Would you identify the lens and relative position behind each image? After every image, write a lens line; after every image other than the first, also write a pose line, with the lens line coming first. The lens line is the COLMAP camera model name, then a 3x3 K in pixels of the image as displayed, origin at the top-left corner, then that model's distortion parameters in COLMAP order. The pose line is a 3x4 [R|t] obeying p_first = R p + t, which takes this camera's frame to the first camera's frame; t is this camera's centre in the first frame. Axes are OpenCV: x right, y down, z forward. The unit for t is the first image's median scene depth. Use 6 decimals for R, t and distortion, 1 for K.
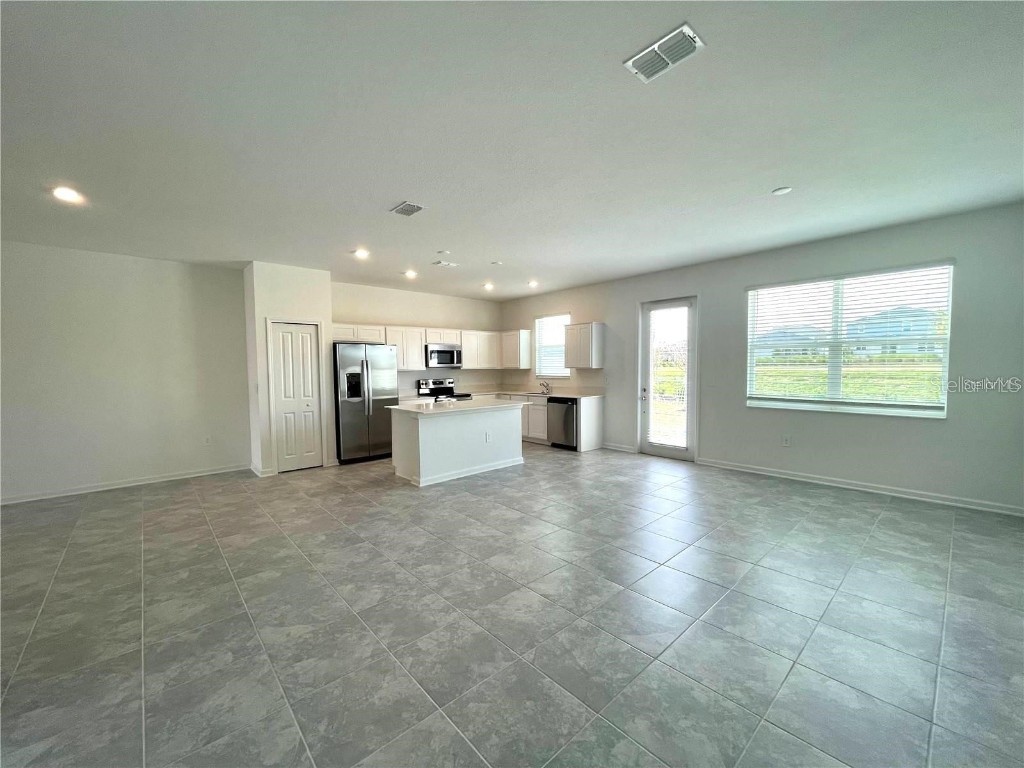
lens RADIAL K [[412.9, 0, 513.9], [0, 412.9, 384.2], [0, 0, 1]] dist [-0.002632, 0.000012]
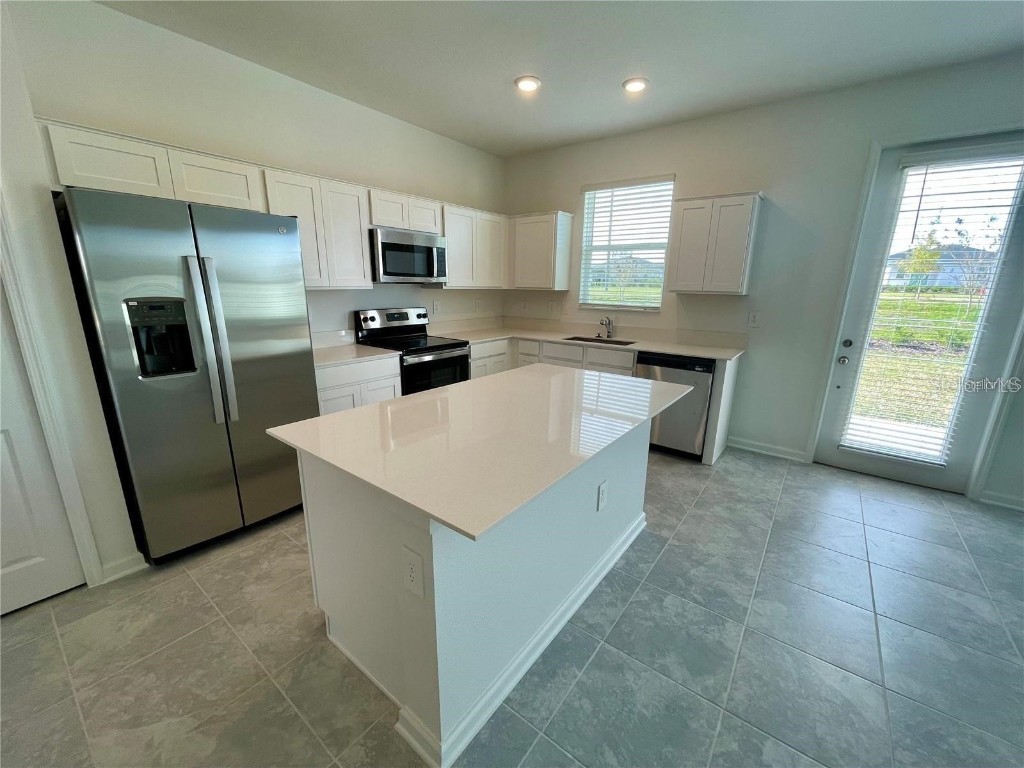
lens RADIAL K [[412.9, 0, 513.3], [0, 412.9, 385.5], [0, 0, 1]] dist [-0.002632, 0.000012]
pose [[0.982245, -0.018663, 0.186673, -0.169839], [-0.018922, 0.980109, 0.197554, -0.026398], [-0.186647, -0.197579, 0.962354, 0.592317]]
